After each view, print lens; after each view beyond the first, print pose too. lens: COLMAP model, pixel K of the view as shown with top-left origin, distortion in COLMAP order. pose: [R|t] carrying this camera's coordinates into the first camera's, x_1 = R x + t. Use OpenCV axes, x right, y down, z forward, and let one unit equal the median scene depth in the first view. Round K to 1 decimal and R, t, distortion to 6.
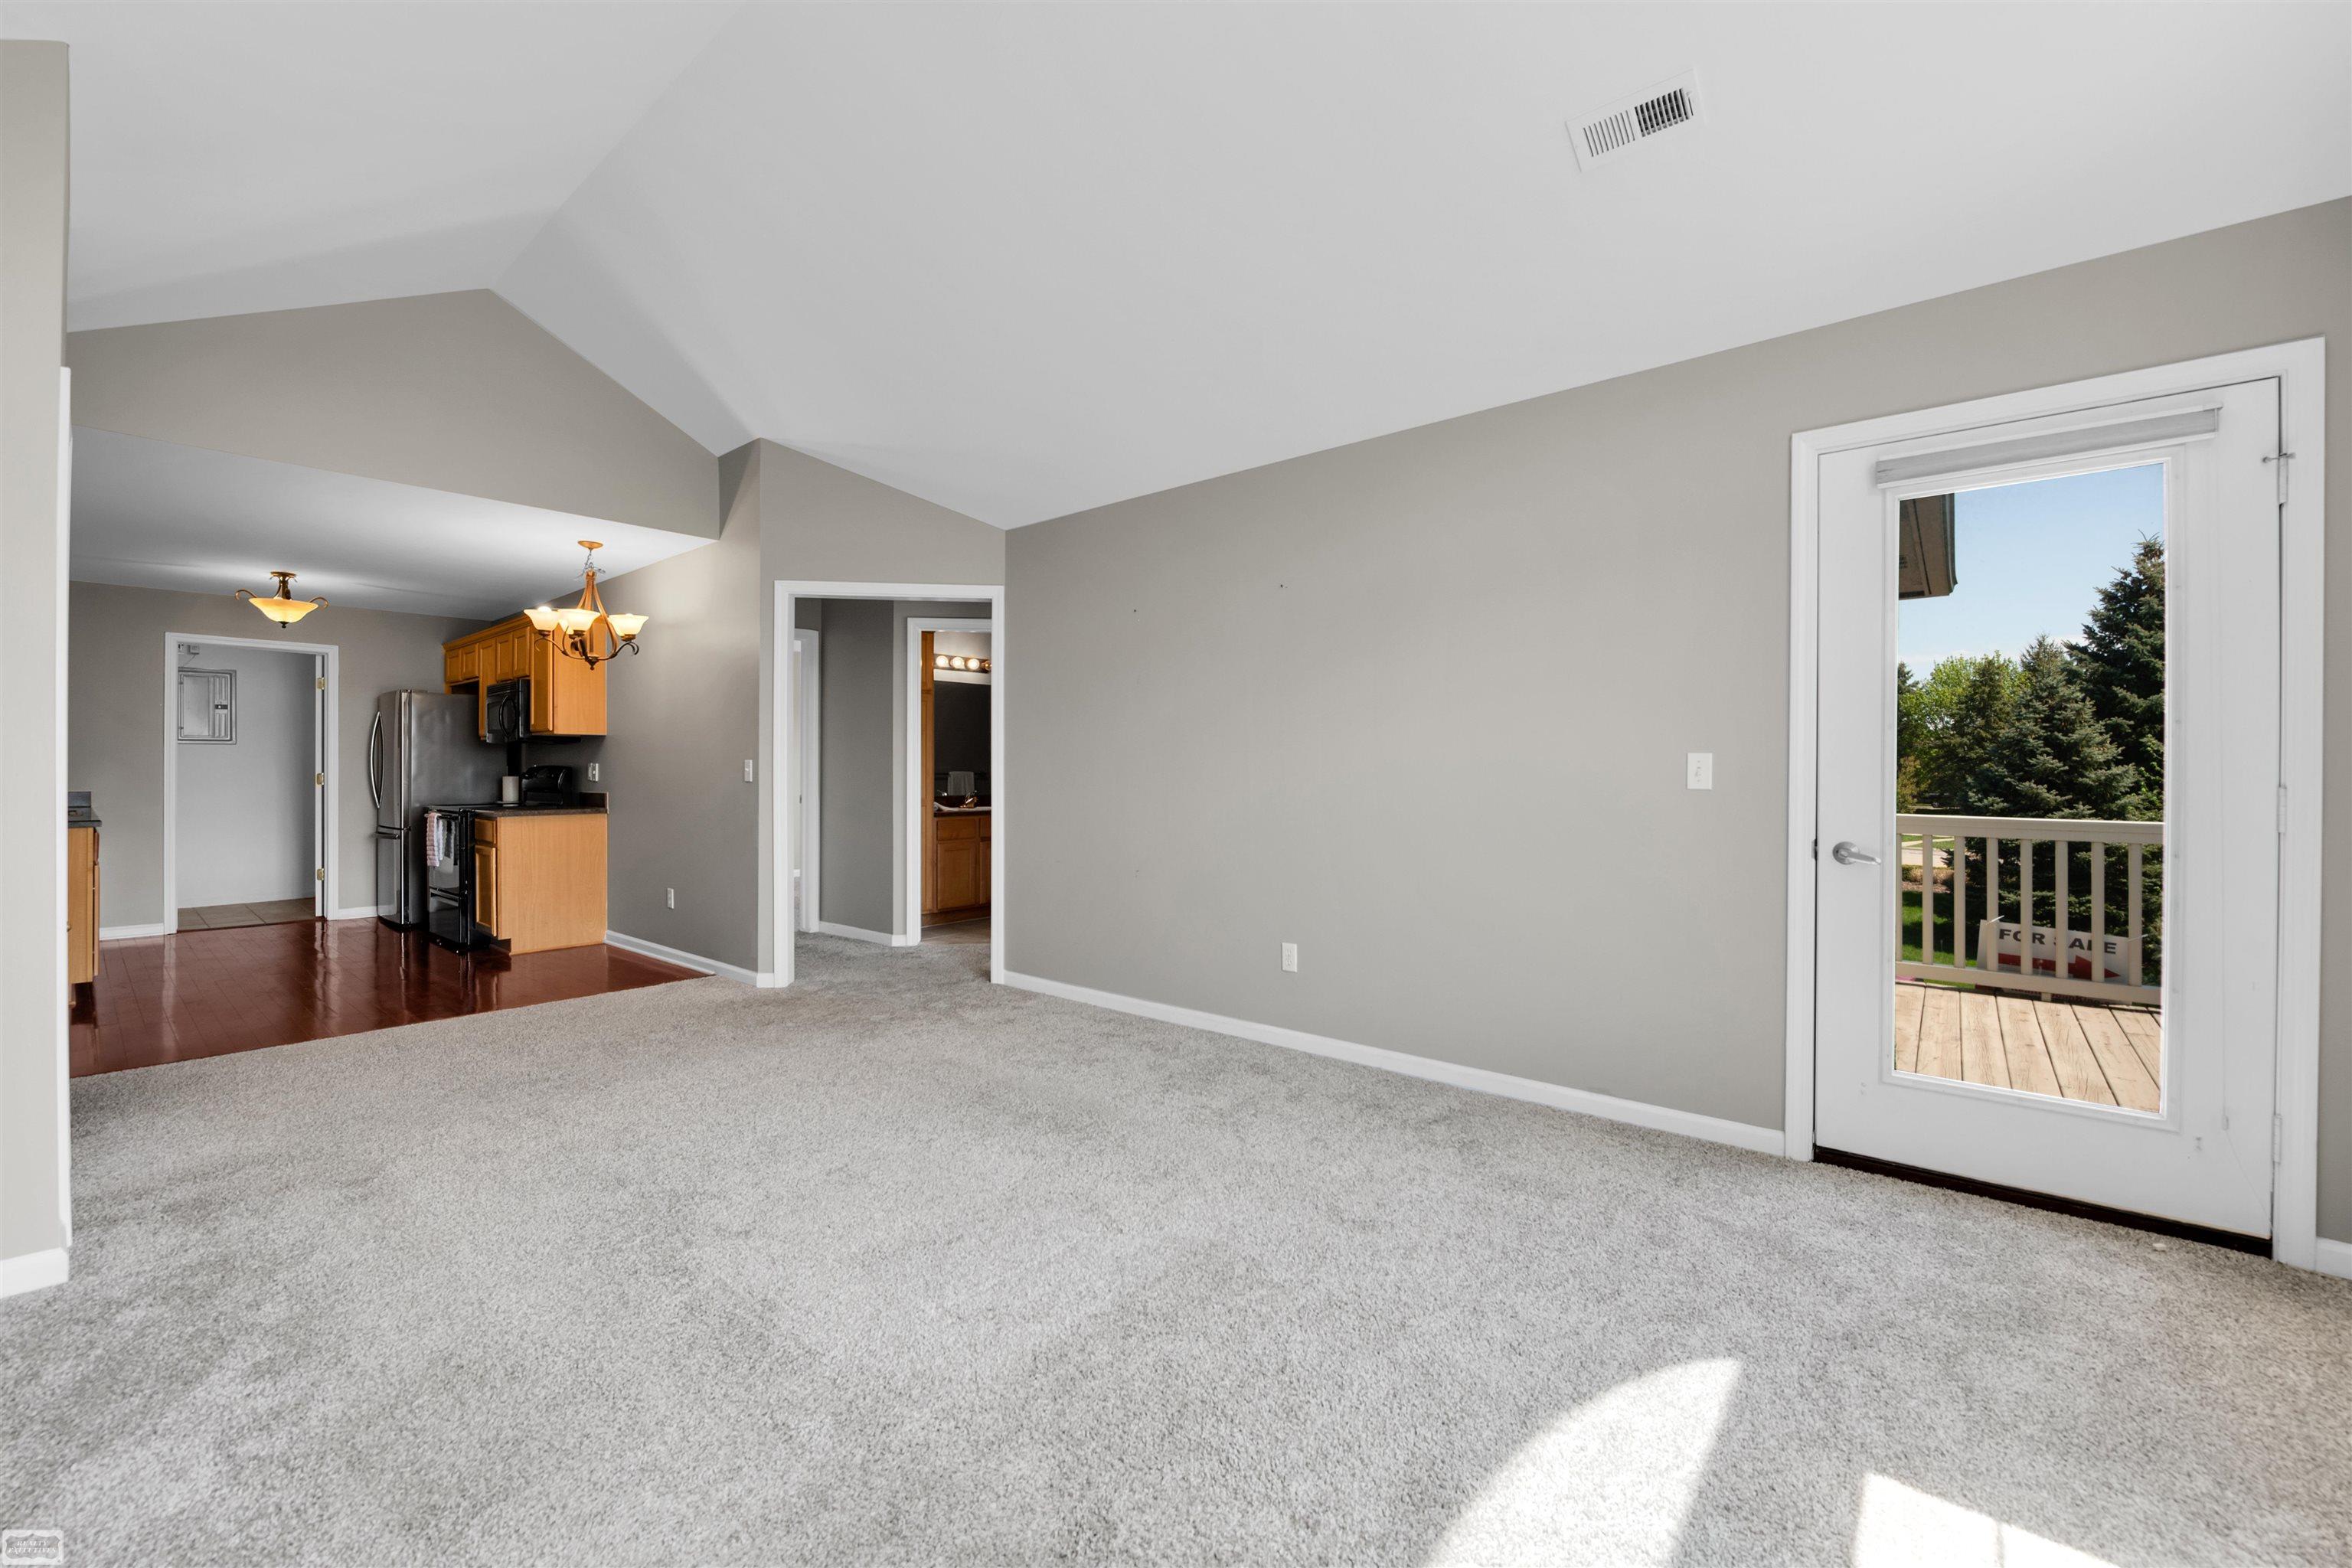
lens RADIAL K [[948.0, 0, 1170.9], [0, 948.0, 774.6], [0, 0, 1]] dist [-0.004278, -0.000345]
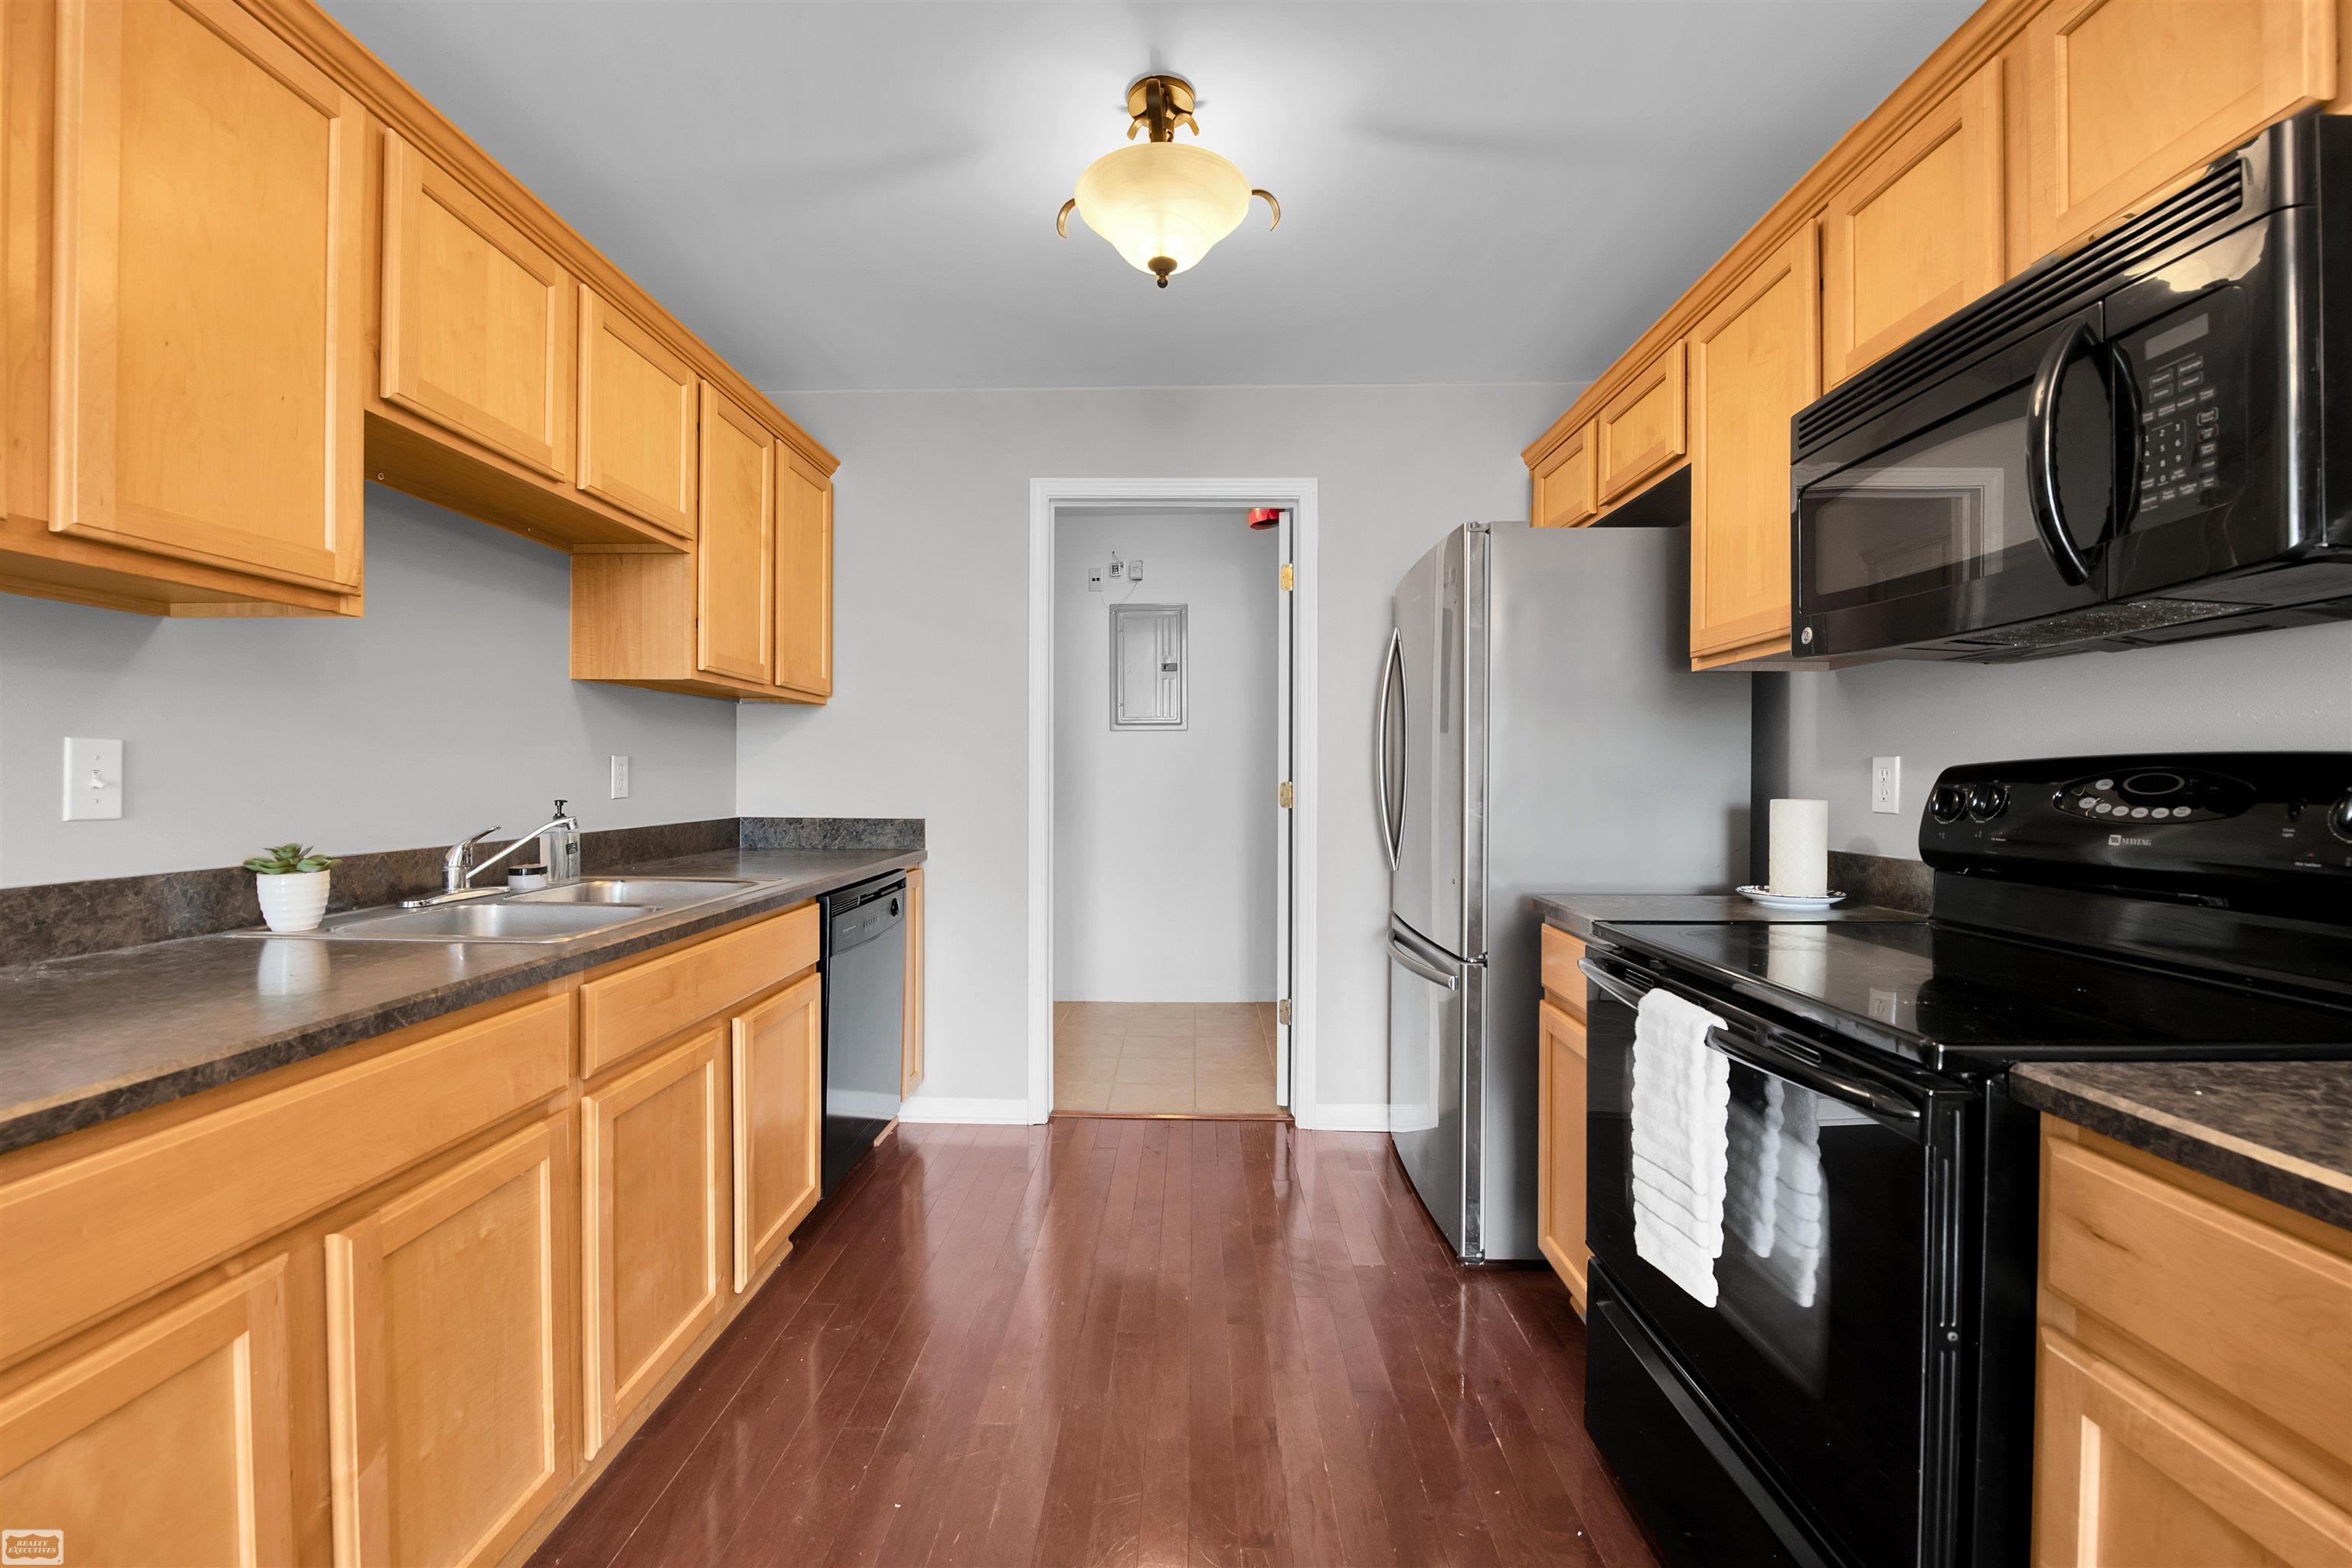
lens RADIAL K [[948.0, 0, 1170.9], [0, 948.0, 774.6], [0, 0, 1]] dist [-0.004278, -0.000345]
pose [[0.624735, 0.000127, -0.780837, -0.593177], [-0.006793, 0.999963, -0.005272, -0.003557], [0.780807, 0.008598, 0.624713, 0.686235]]
